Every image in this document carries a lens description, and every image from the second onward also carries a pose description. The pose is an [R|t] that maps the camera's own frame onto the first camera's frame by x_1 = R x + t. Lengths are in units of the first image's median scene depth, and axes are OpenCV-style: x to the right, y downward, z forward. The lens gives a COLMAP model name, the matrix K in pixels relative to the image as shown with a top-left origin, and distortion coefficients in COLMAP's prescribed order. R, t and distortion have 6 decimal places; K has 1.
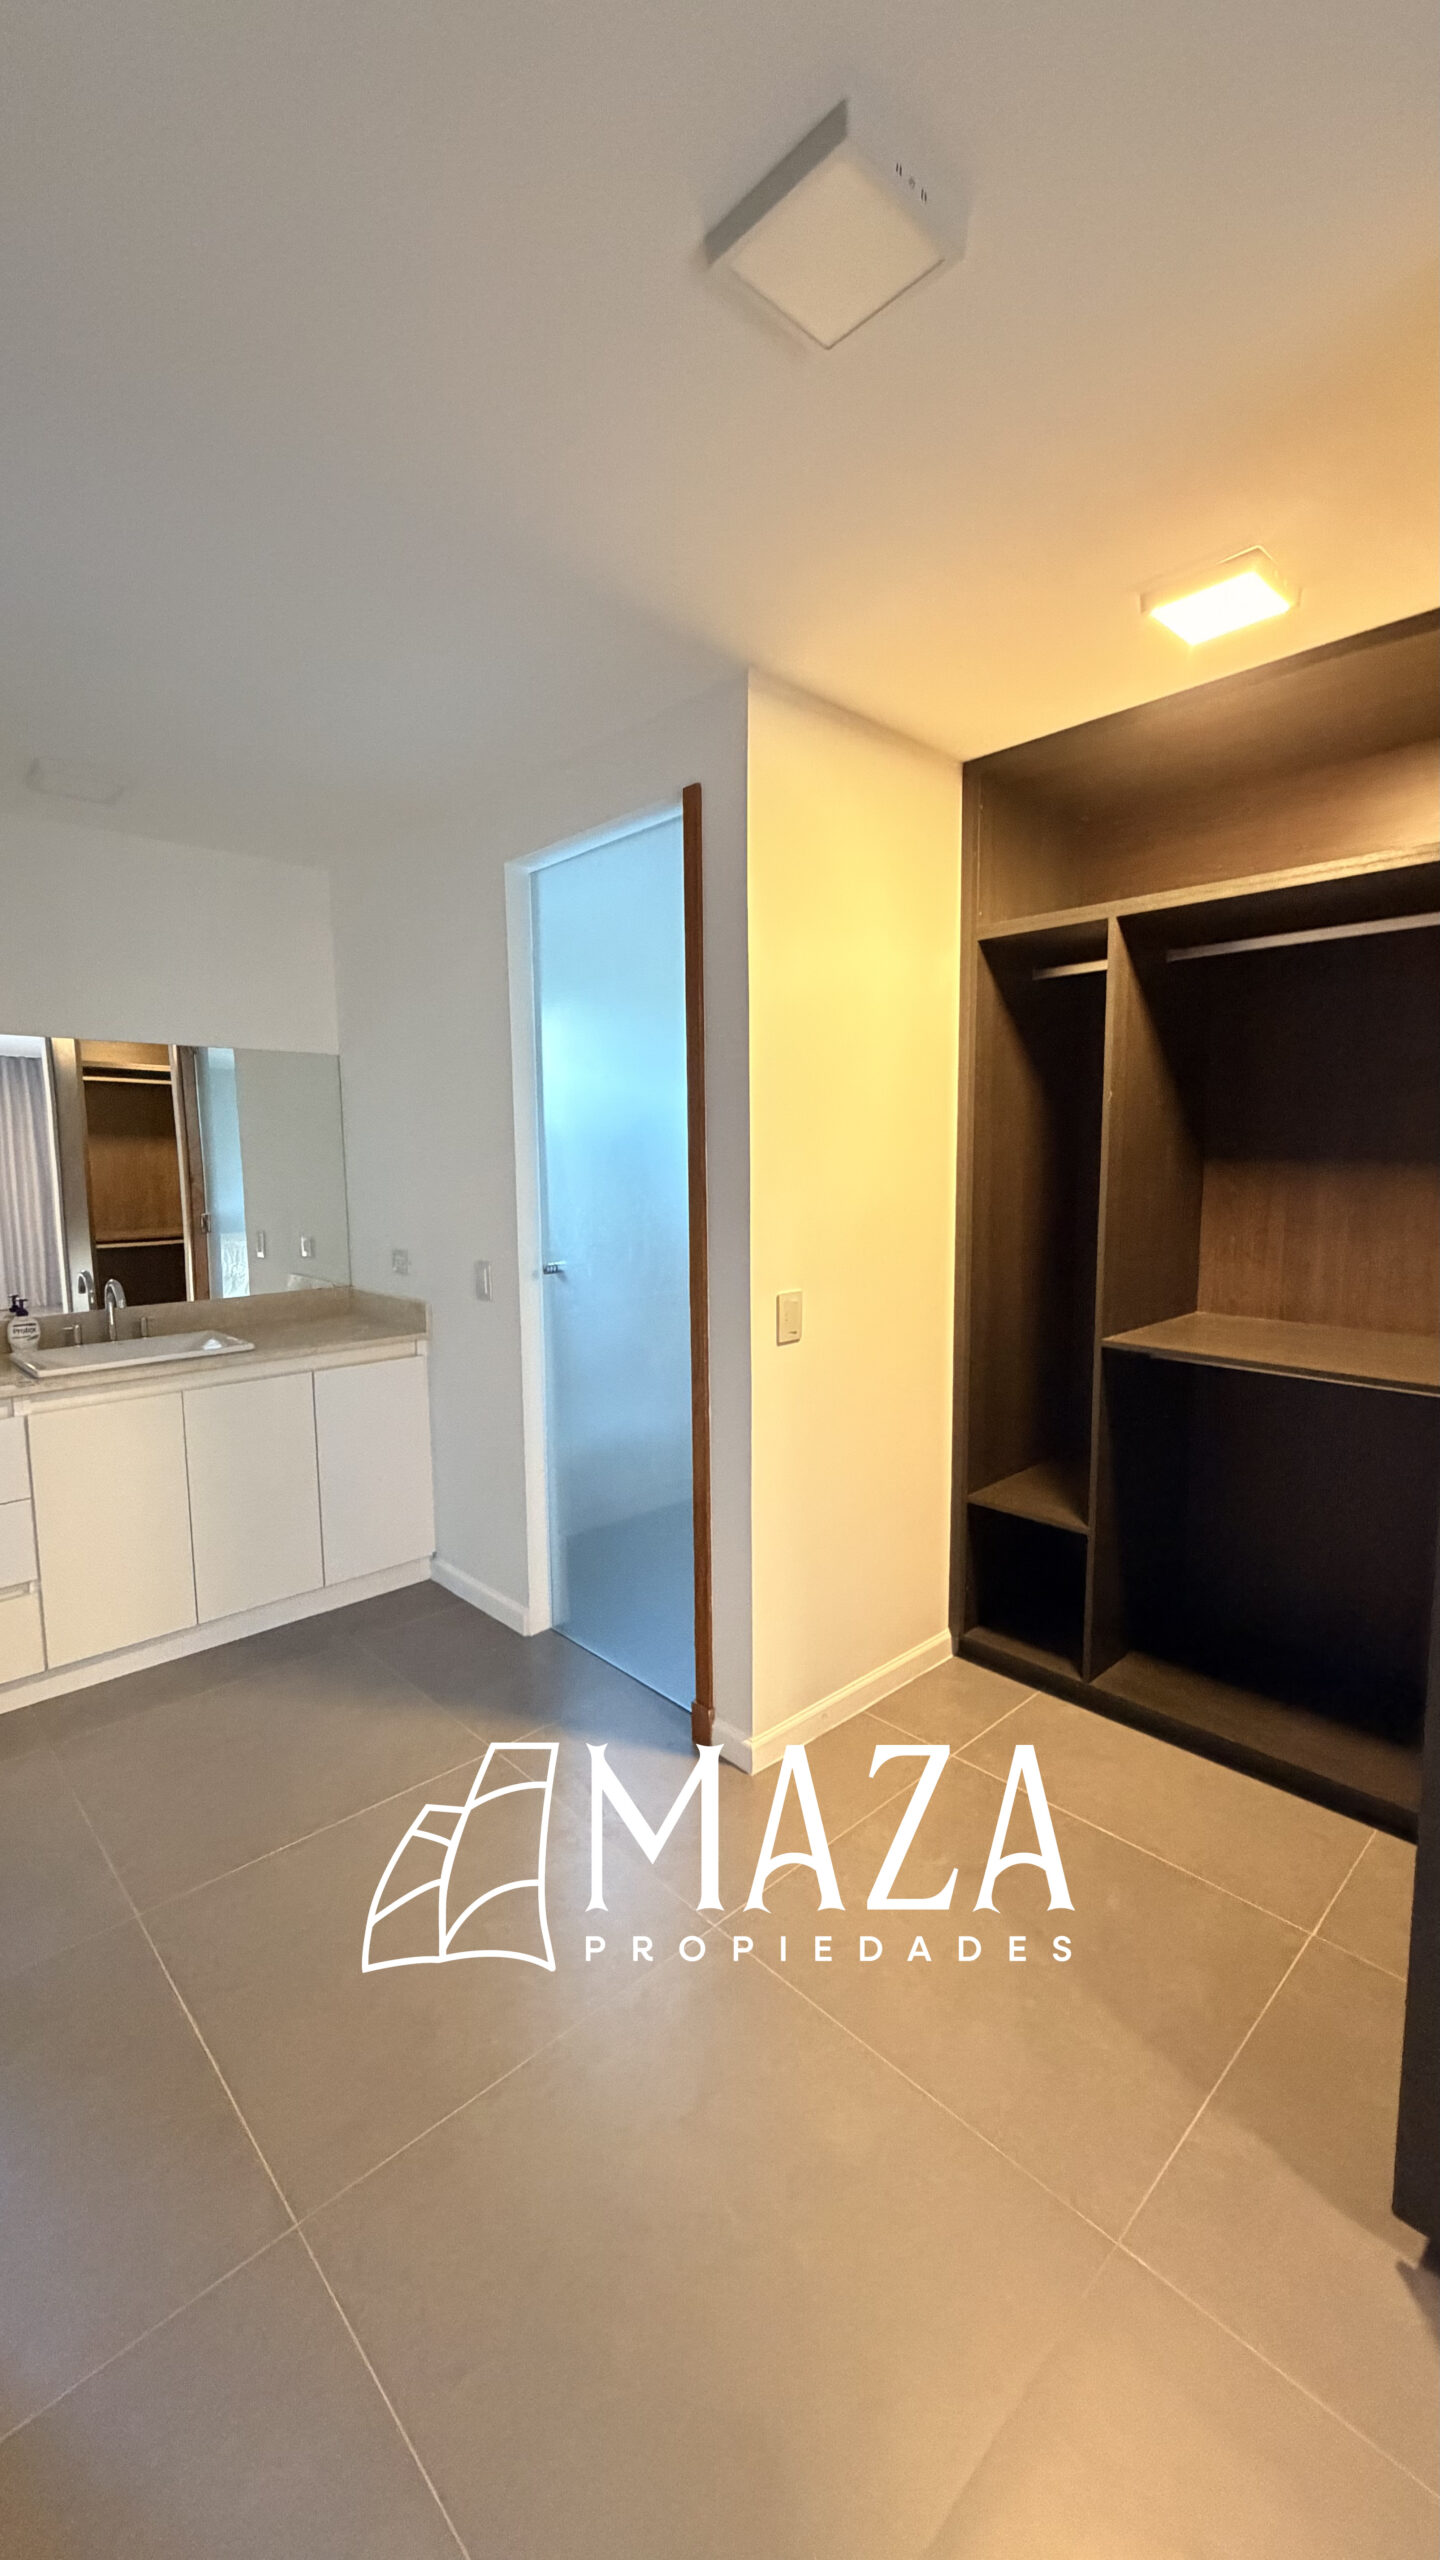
lens RADIAL K [[1020.9, 0, 719.7], [0, 1020.9, 1278.4], [0, 0, 1]] dist [0.000352, 0.000135]
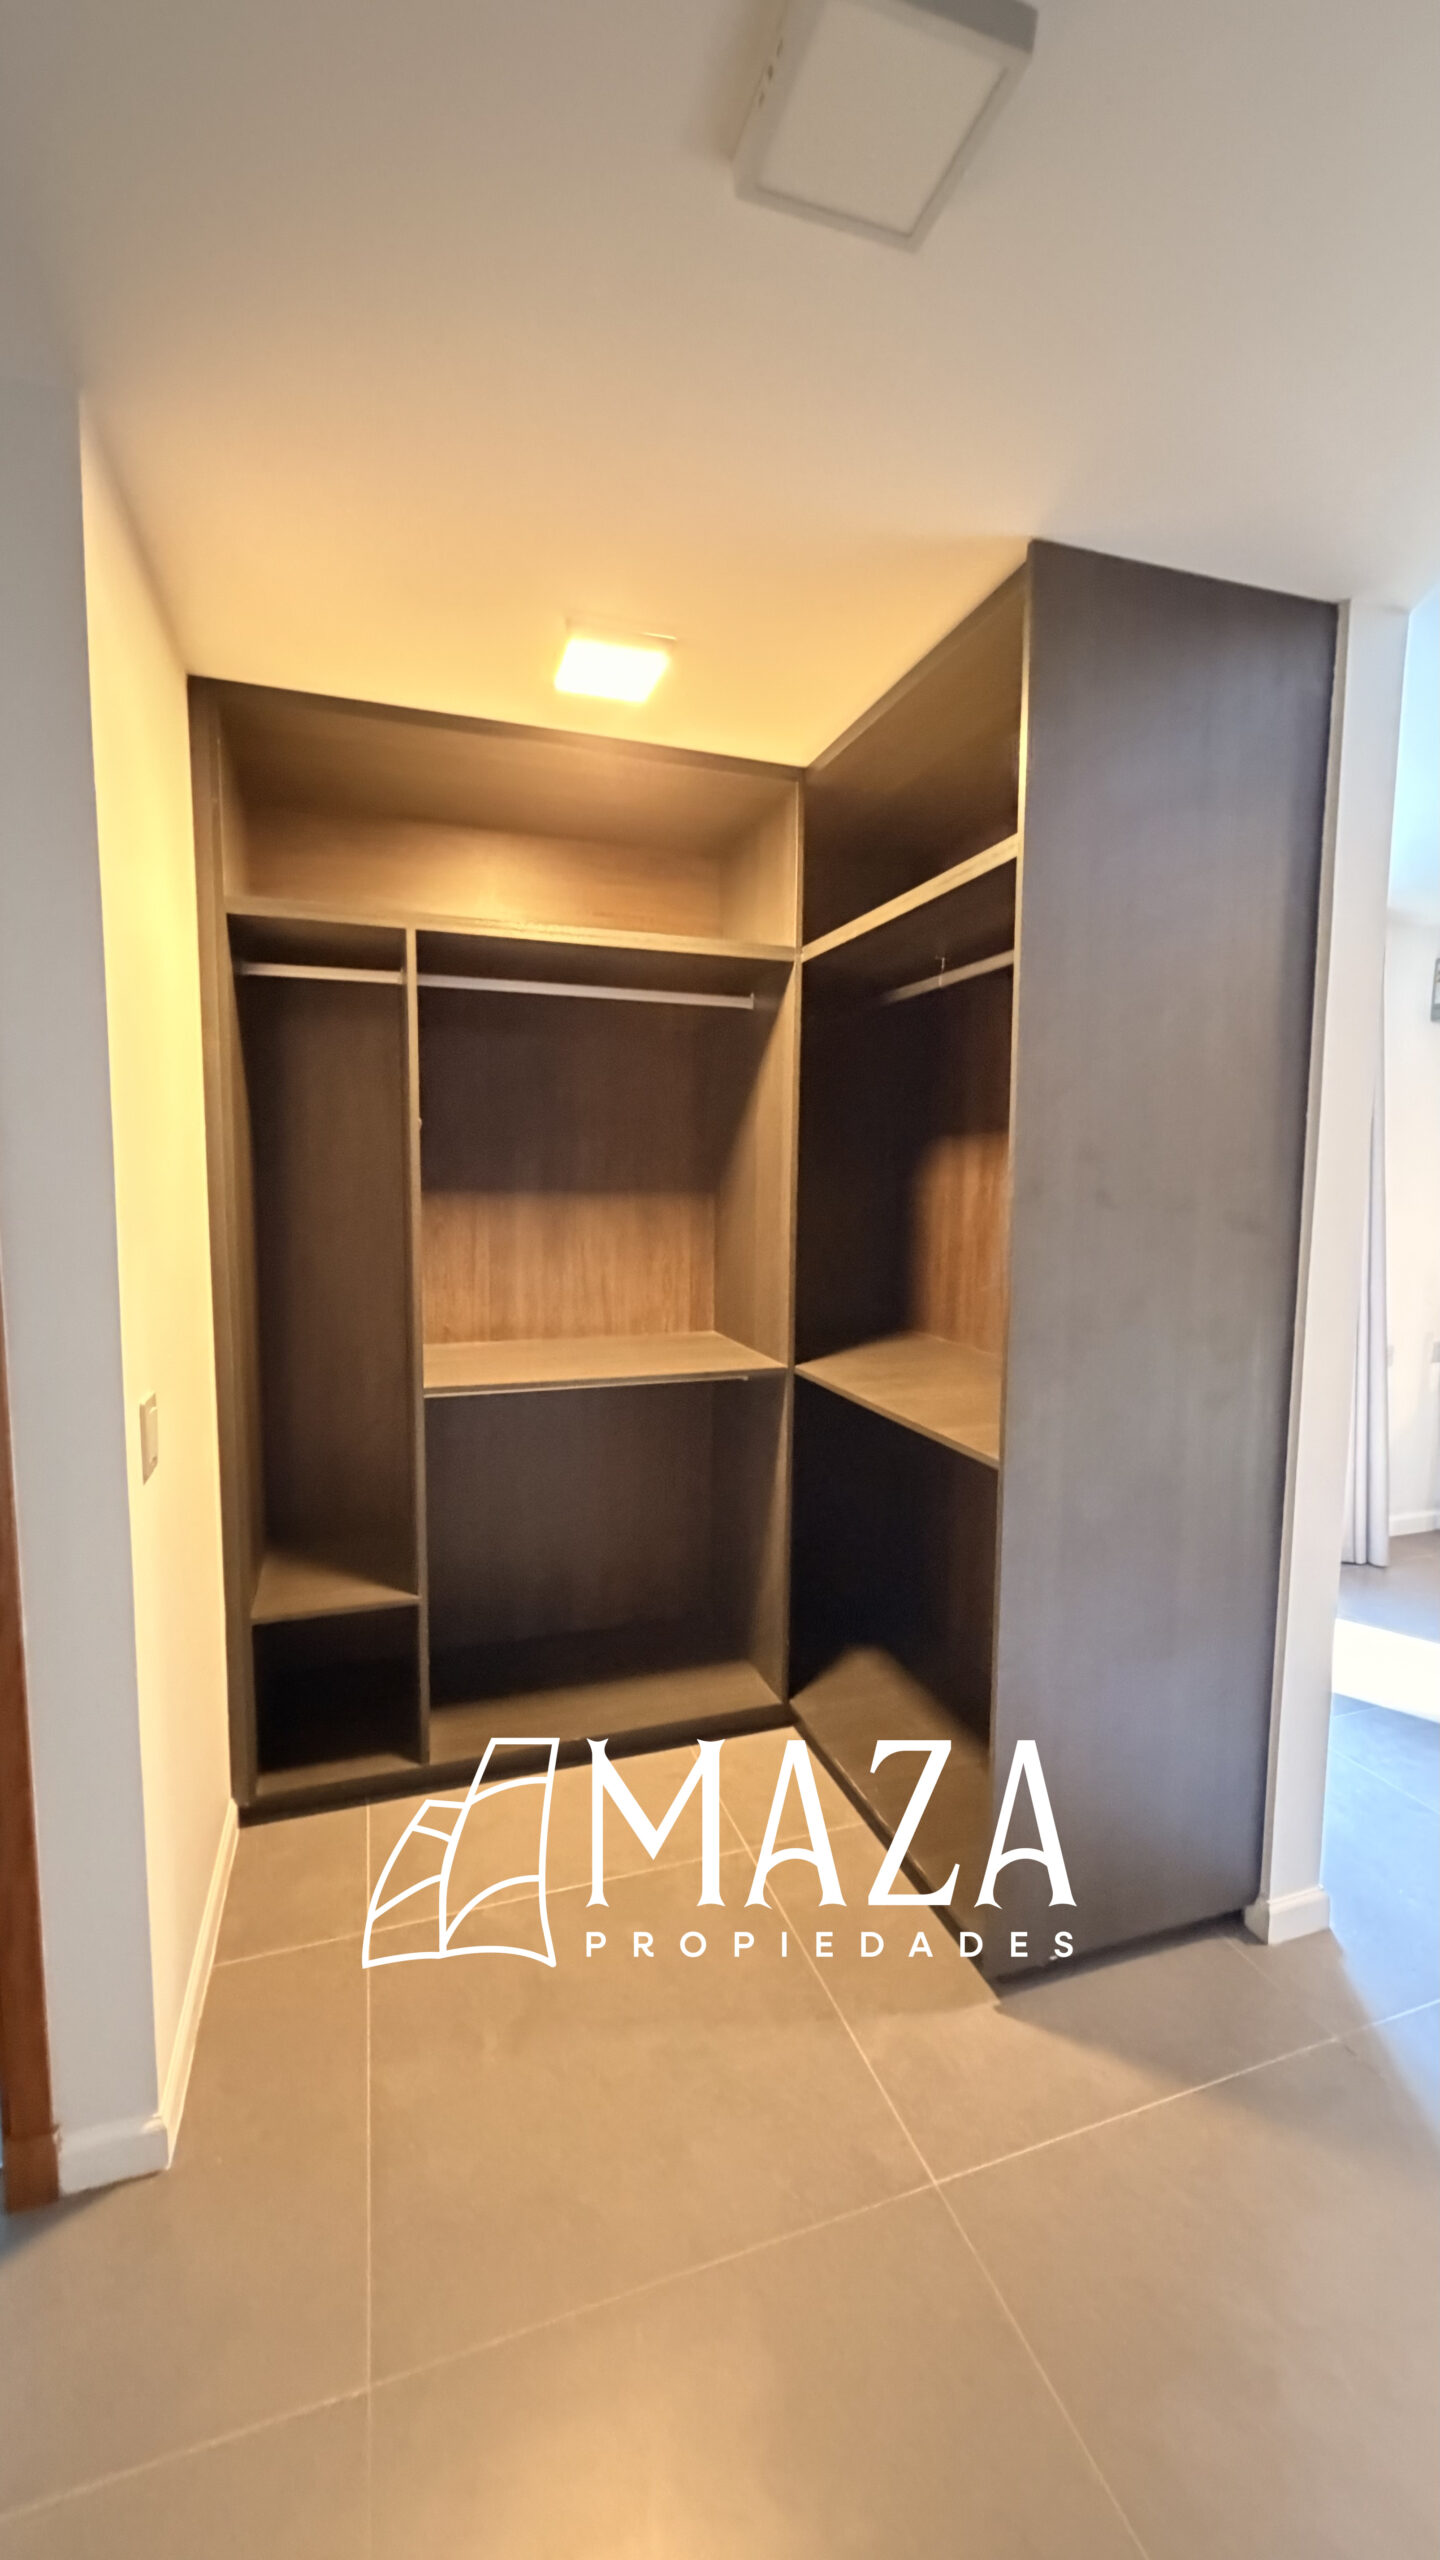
lens RADIAL K [[1020.9, 0, 717.8], [0, 1020.9, 1272.5], [0, 0, 1]] dist [0.000352, 0.000135]
pose [[0.419718, -0.079597, 0.904158, -0.316573], [0.103888, 0.993814, 0.039264, -0.048405], [-0.901690, 0.077451, 0.425391, 0.339994]]
